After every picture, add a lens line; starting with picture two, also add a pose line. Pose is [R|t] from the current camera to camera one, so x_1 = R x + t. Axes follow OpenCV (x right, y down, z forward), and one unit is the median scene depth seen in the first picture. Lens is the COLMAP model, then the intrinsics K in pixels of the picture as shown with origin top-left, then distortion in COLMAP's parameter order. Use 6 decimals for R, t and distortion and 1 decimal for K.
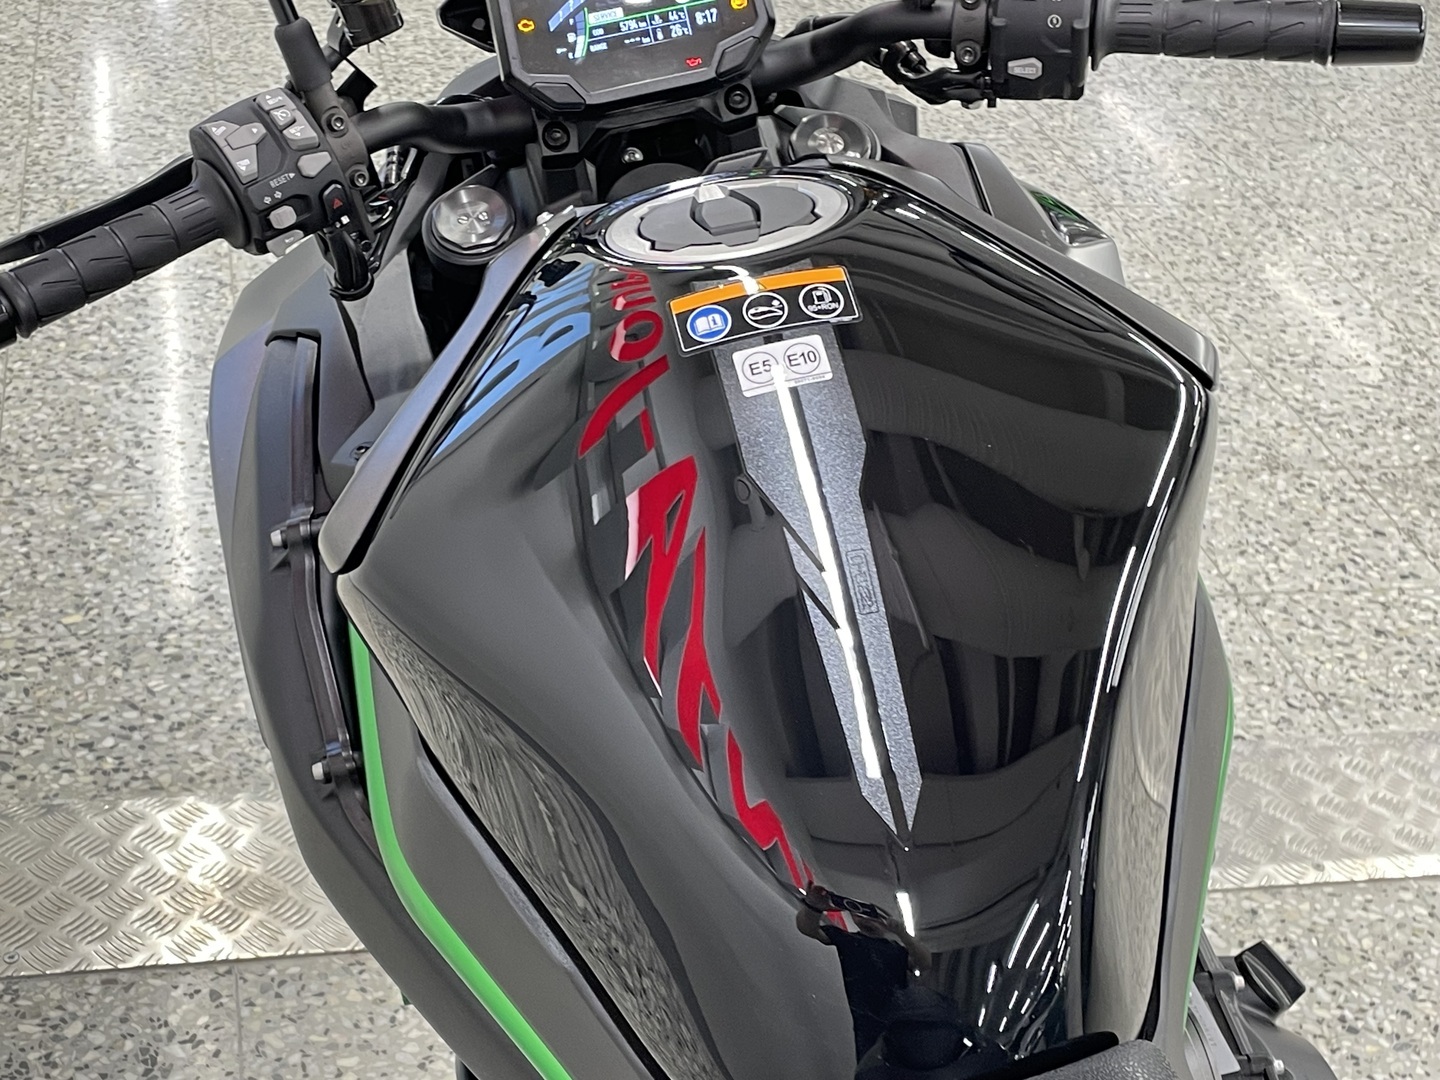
lens RADIAL K [[2182.8, 0, 709.1], [0, 2182.8, 535.7], [0, 0, 1]] dist [0.076656, 0.000000]
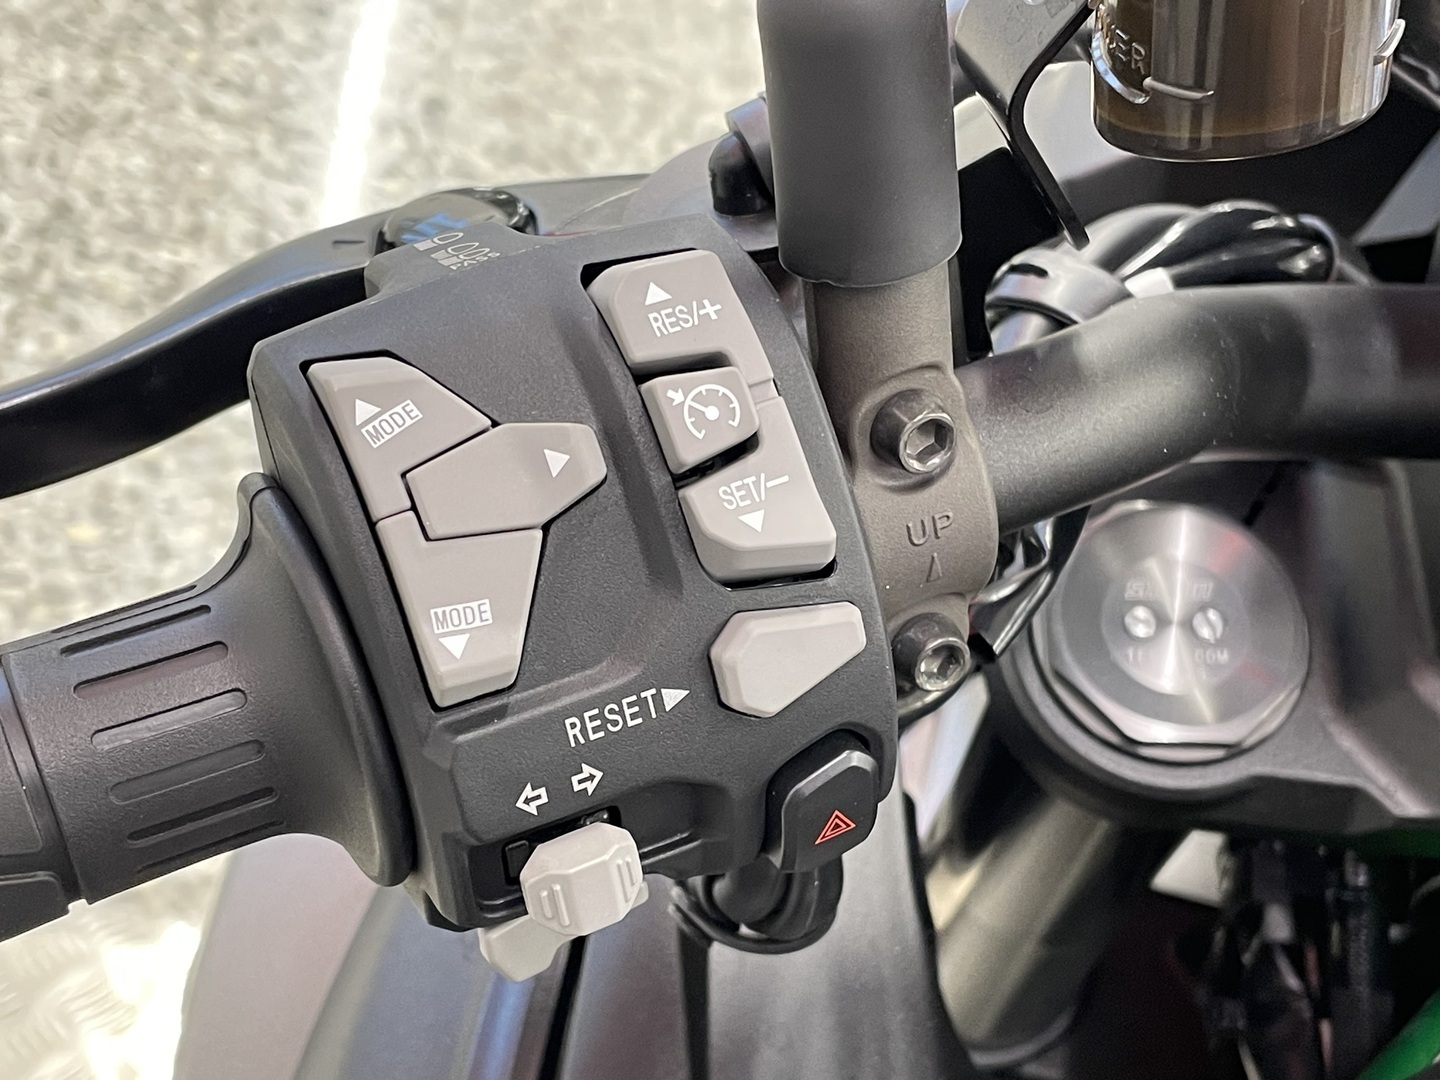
lens RADIAL K [[2182.8, 0, 722.4], [0, 2182.8, 541.0], [0, 0, 1]] dist [0.076656, 0.000000]
pose [[0.965058, 0.259683, -0.035044, -0.182371], [-0.252169, 0.956728, 0.145200, -0.209843], [0.071233, -0.131290, 0.988782, 0.797538]]
